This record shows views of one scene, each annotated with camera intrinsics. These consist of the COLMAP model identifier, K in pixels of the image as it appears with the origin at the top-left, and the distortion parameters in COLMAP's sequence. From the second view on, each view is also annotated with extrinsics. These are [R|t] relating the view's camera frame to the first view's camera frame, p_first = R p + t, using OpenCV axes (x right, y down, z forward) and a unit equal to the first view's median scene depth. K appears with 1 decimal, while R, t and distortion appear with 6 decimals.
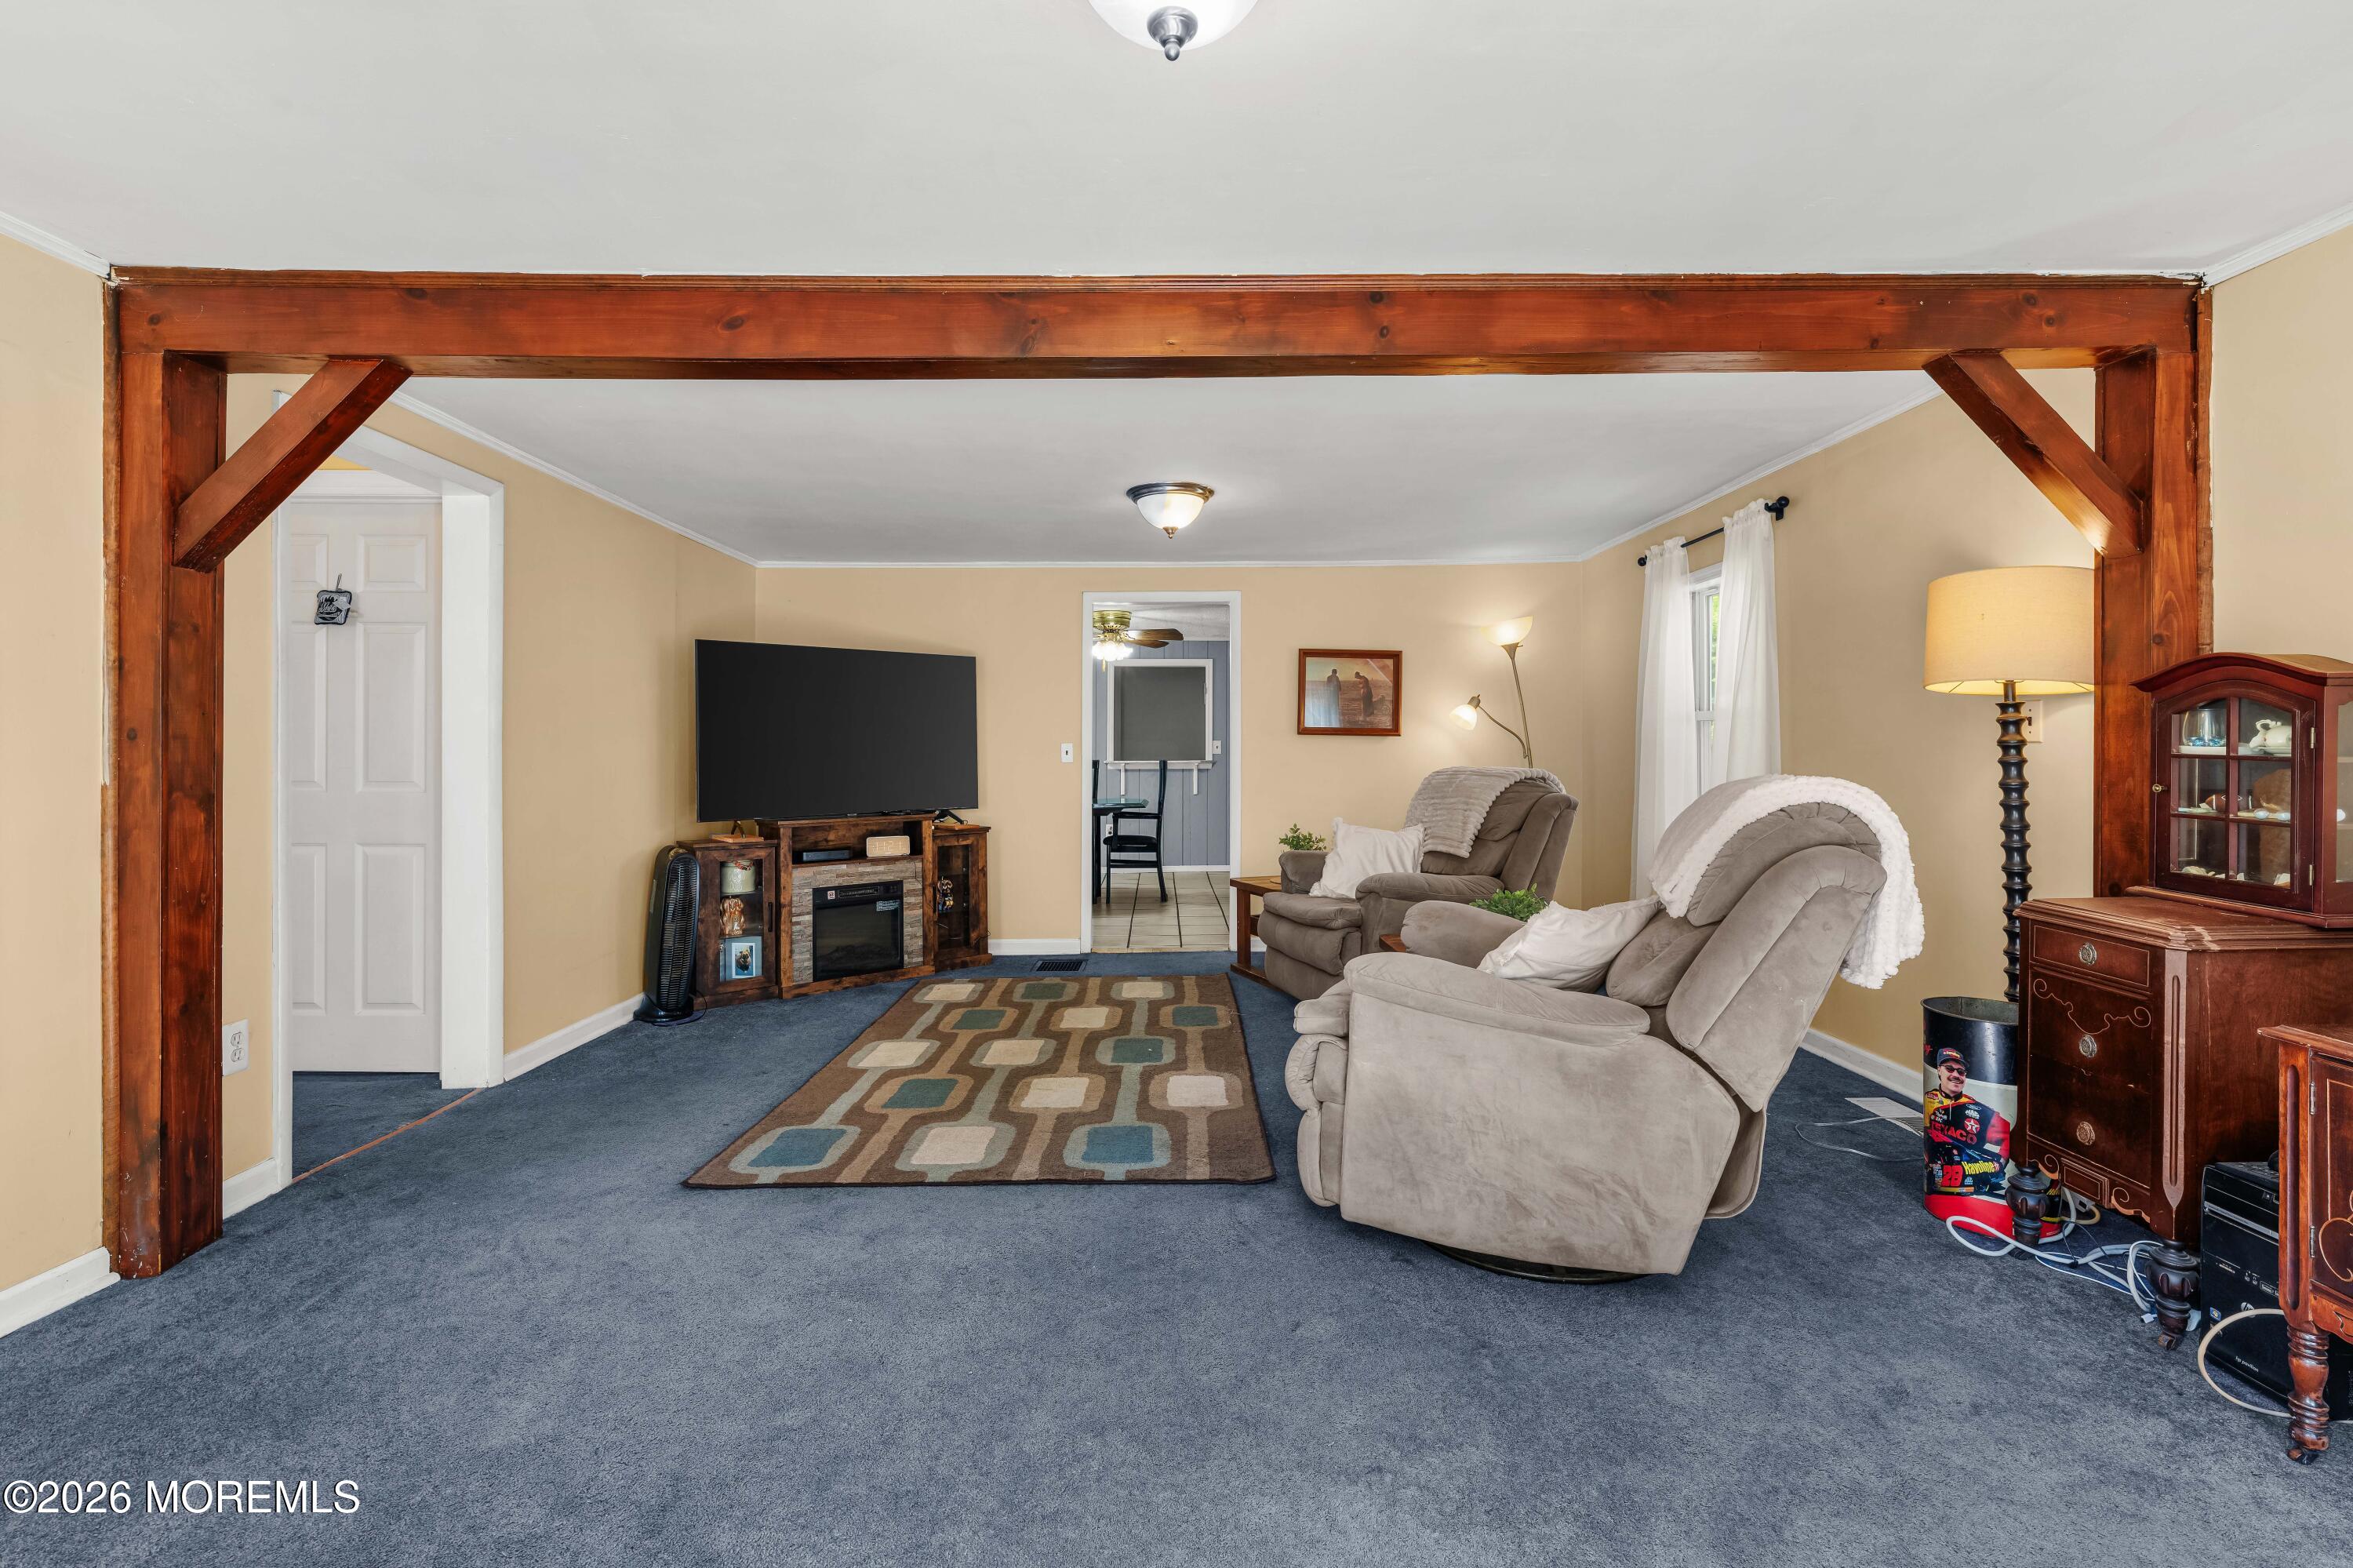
lens RADIAL K [[1029.2, 0, 1184.0], [0, 1029.2, 753.4], [0, 0, 1]] dist [-0.000407, -0.000053]
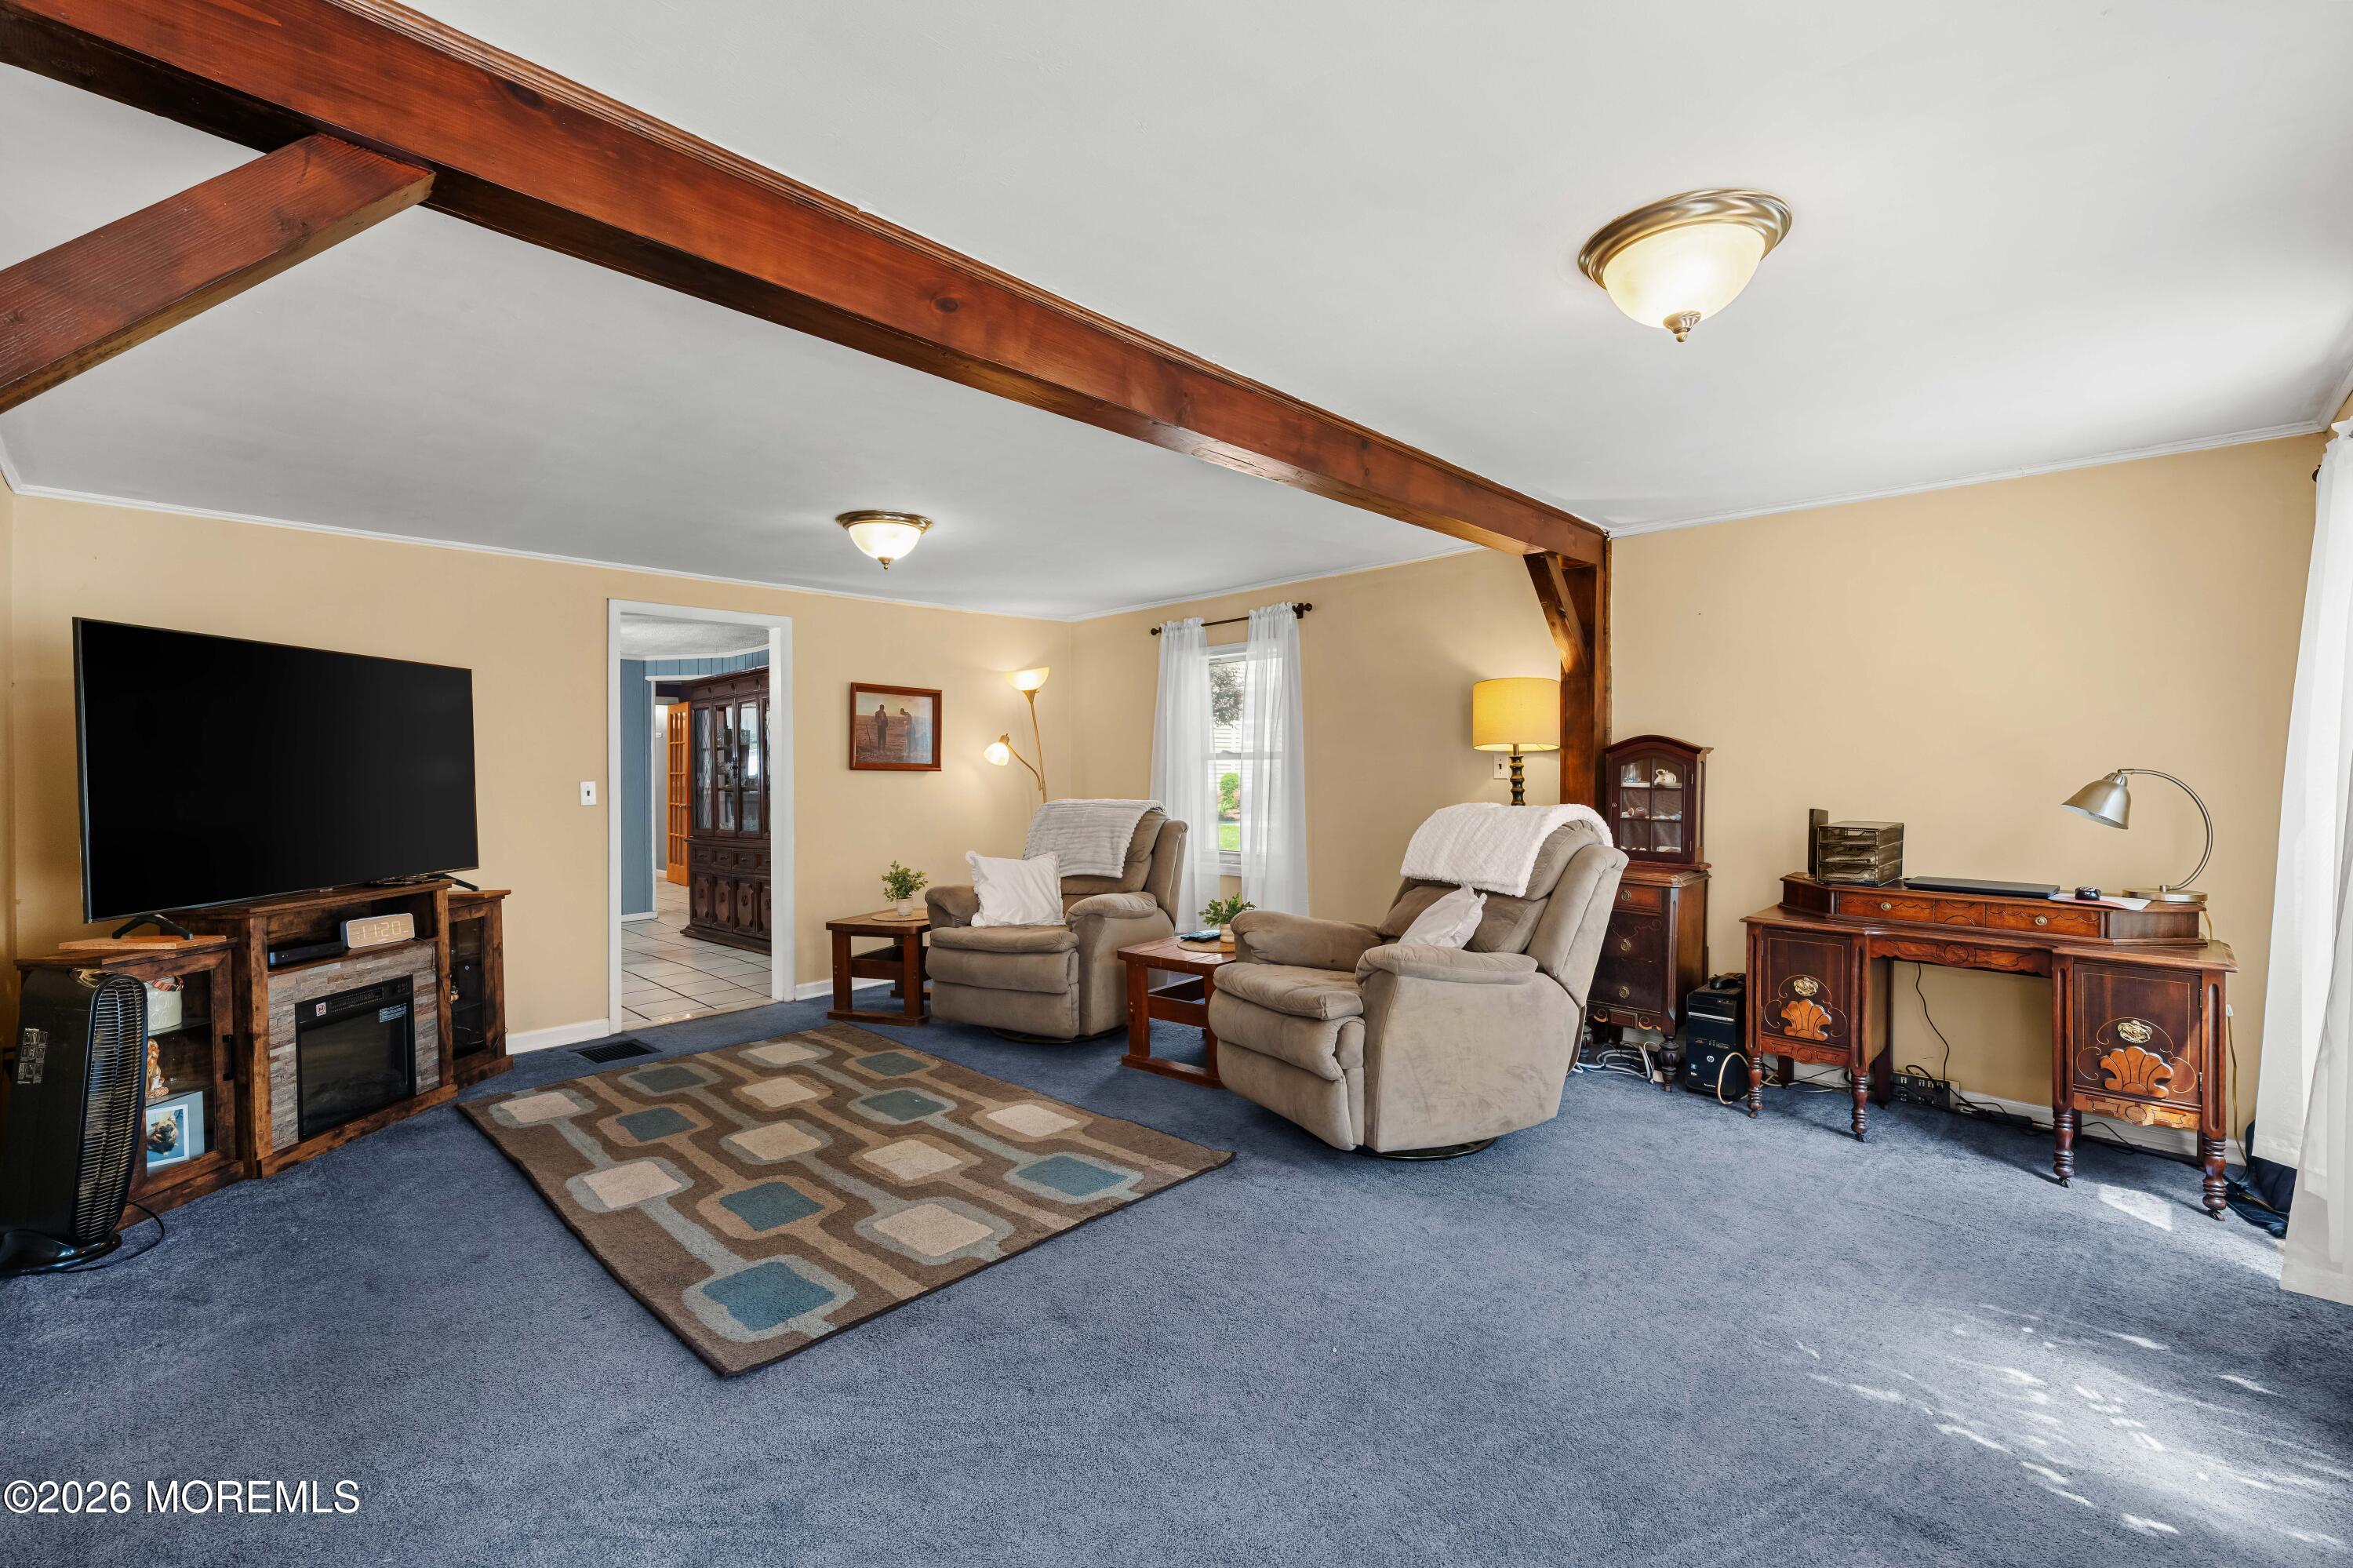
lens RADIAL K [[999.1, 0, 1176.5], [0, 999.1, 784.0], [0, 0, 1]] dist [-0.000190, 0.000075]
pose [[0.703555, -0.012395, 0.710533, -0.440531], [0.009108, 0.999923, 0.008425, -0.013142], [-0.710583, 0.000544, 0.703614, 0.139231]]
